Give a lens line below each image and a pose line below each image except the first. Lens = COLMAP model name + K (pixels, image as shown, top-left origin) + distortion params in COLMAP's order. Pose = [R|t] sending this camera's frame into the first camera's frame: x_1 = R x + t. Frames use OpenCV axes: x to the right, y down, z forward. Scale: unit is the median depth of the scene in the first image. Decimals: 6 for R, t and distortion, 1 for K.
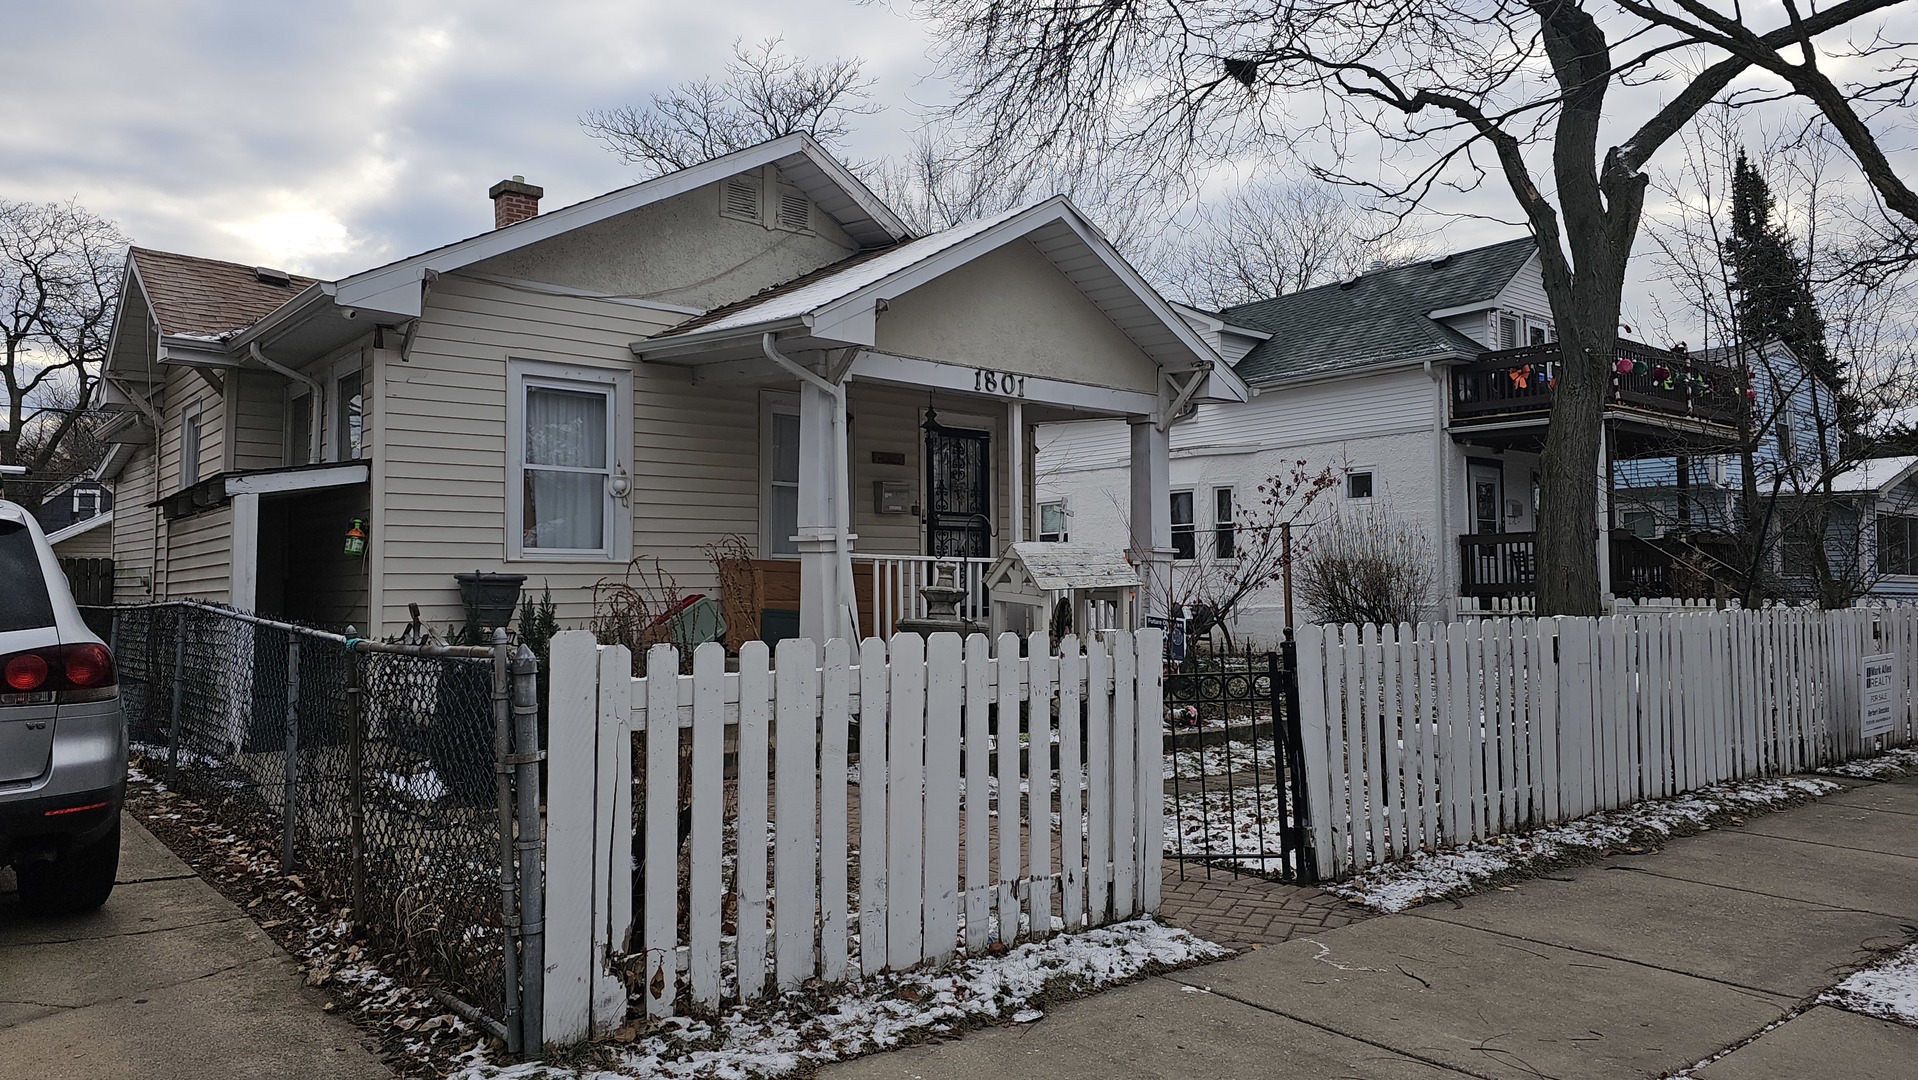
lens RADIAL K [[1254.3, 0, 978.2], [0, 1254.3, 533.7], [0, 0, 1]] dist [0.048338, -0.048449]
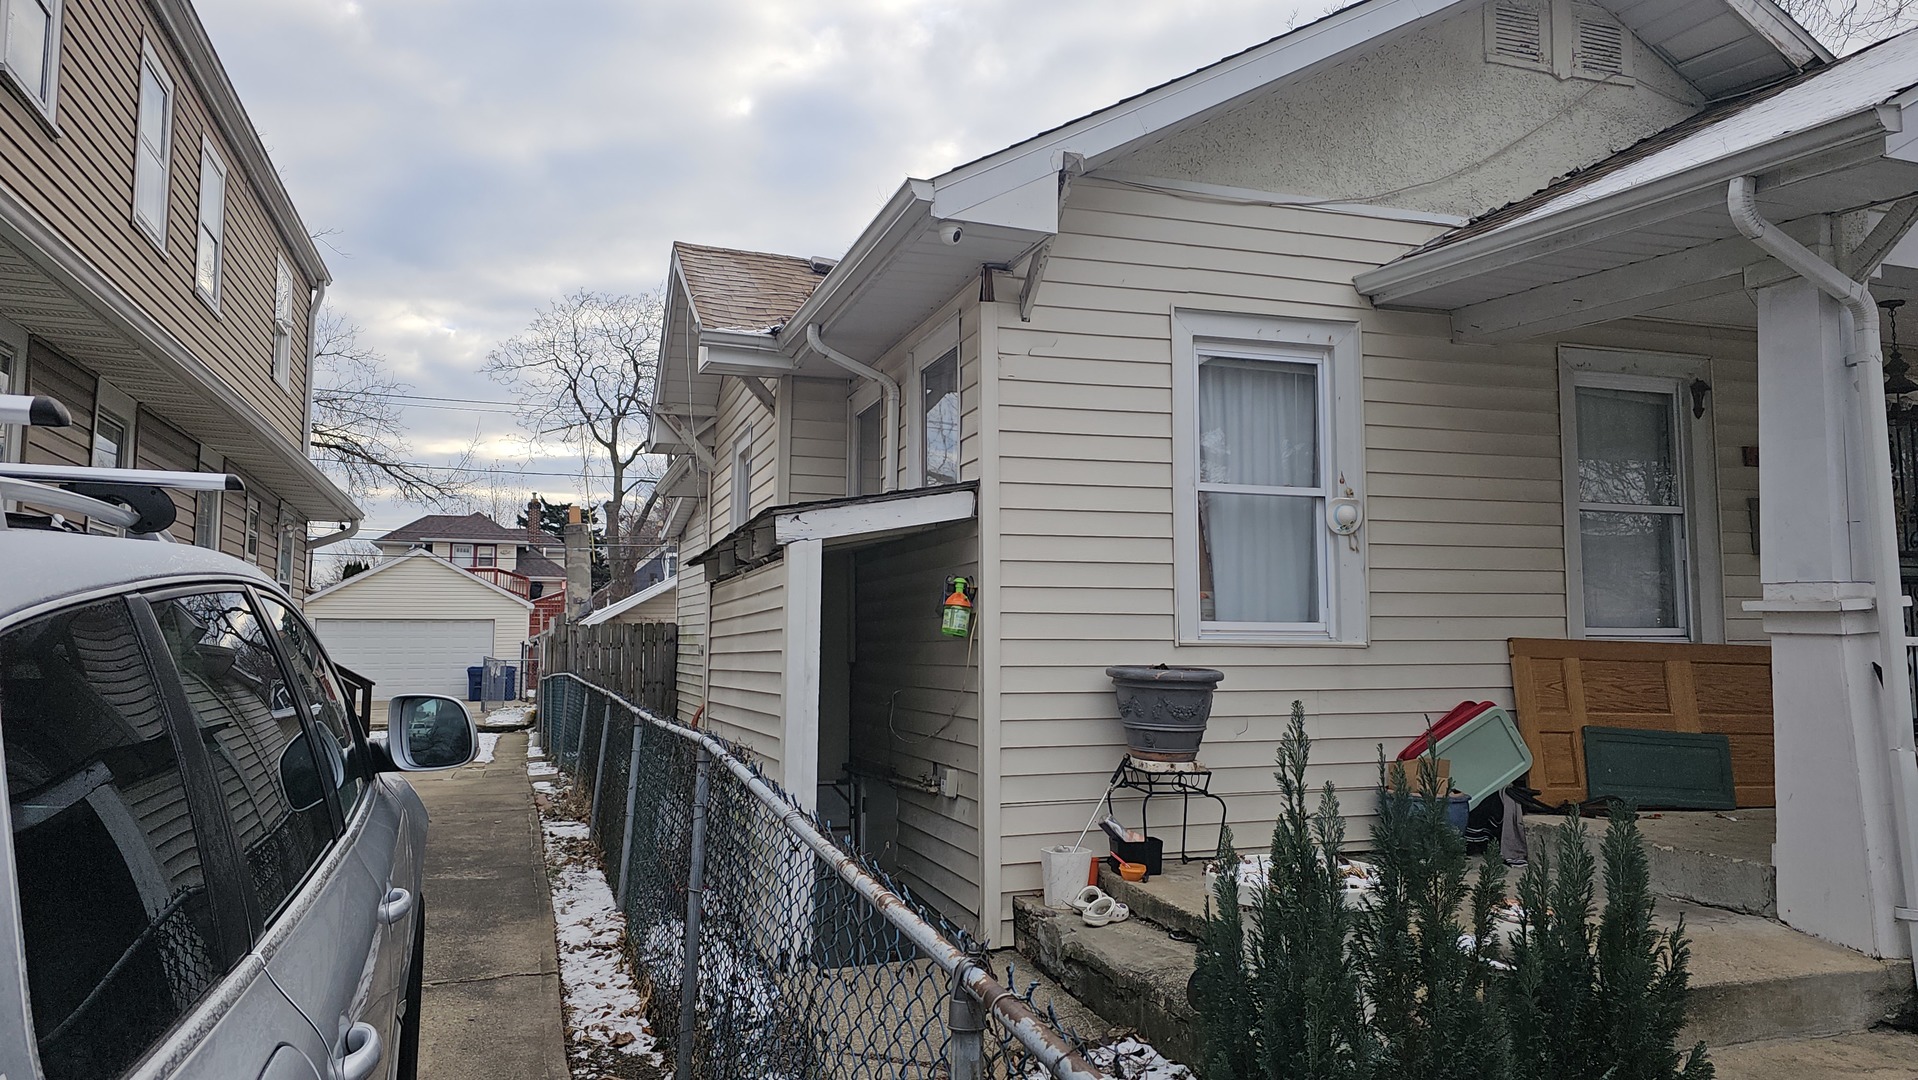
lens RADIAL K [[1254.3, 0, 957.9], [0, 1254.3, 538.9], [0, 0, 1]] dist [0.048338, -0.048449]
pose [[0.921614, -0.026336, -0.387214, -0.222933], [0.012046, 0.999155, -0.039286, -0.005674], [0.387922, 0.031542, 0.921152, 0.381557]]
